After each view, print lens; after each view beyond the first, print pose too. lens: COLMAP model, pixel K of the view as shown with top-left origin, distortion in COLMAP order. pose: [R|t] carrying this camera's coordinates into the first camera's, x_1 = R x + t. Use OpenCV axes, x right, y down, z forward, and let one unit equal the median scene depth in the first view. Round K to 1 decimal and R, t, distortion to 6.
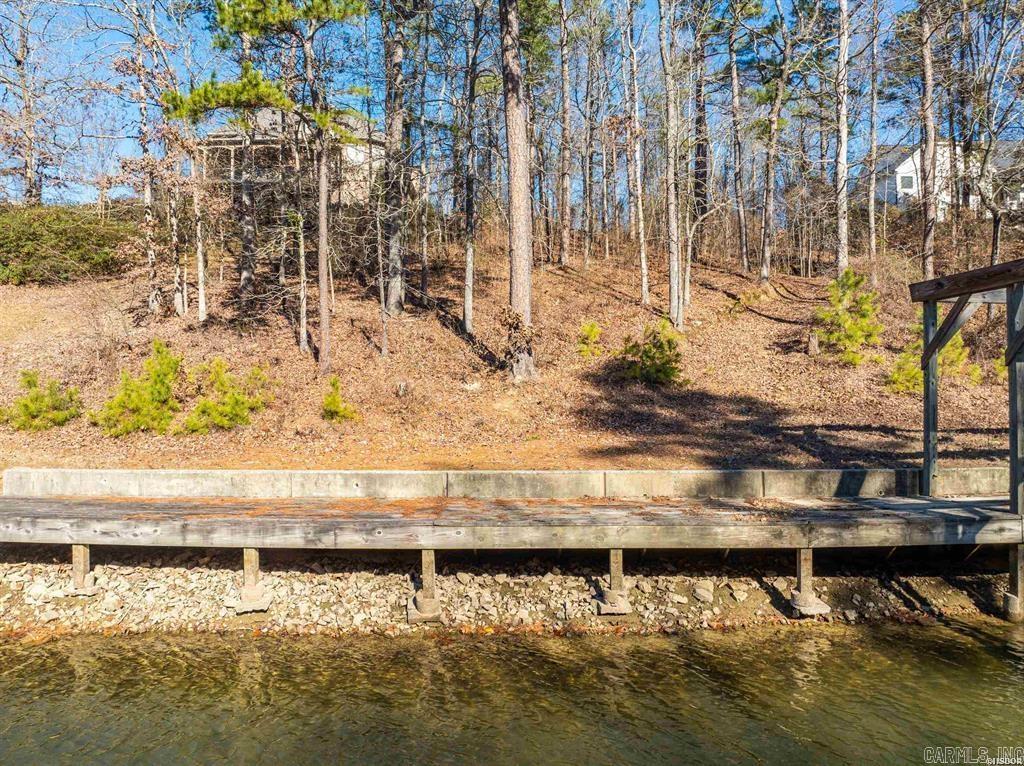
lens RADIAL K [[719.6, 0, 512.0], [0, 719.6, 383.0], [0, 0, 1]] dist [-0.061746, 0.037511]
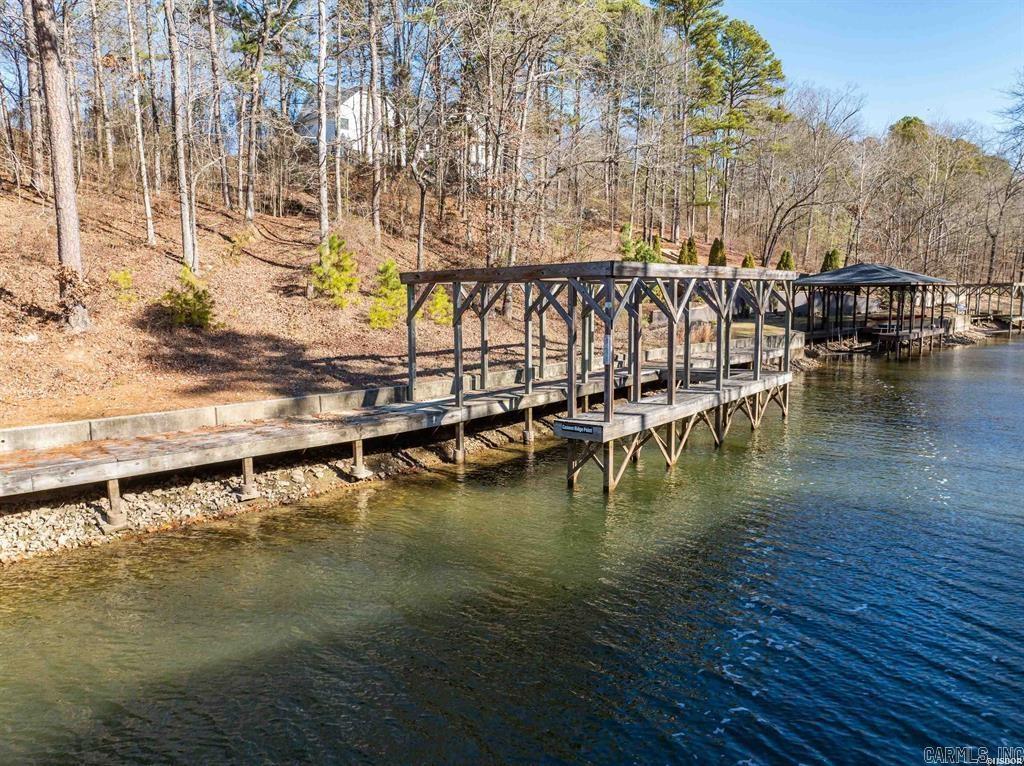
lens RADIAL K [[719.6, 0, 512.0], [0, 719.6, 383.0], [0, 0, 1]] dist [-0.061746, 0.037511]
pose [[0.729763, -0.088055, 0.678006, -0.390095], [-0.000203, 0.991644, 0.129007, -0.102446], [-0.683700, -0.094282, 0.723647, -0.394310]]
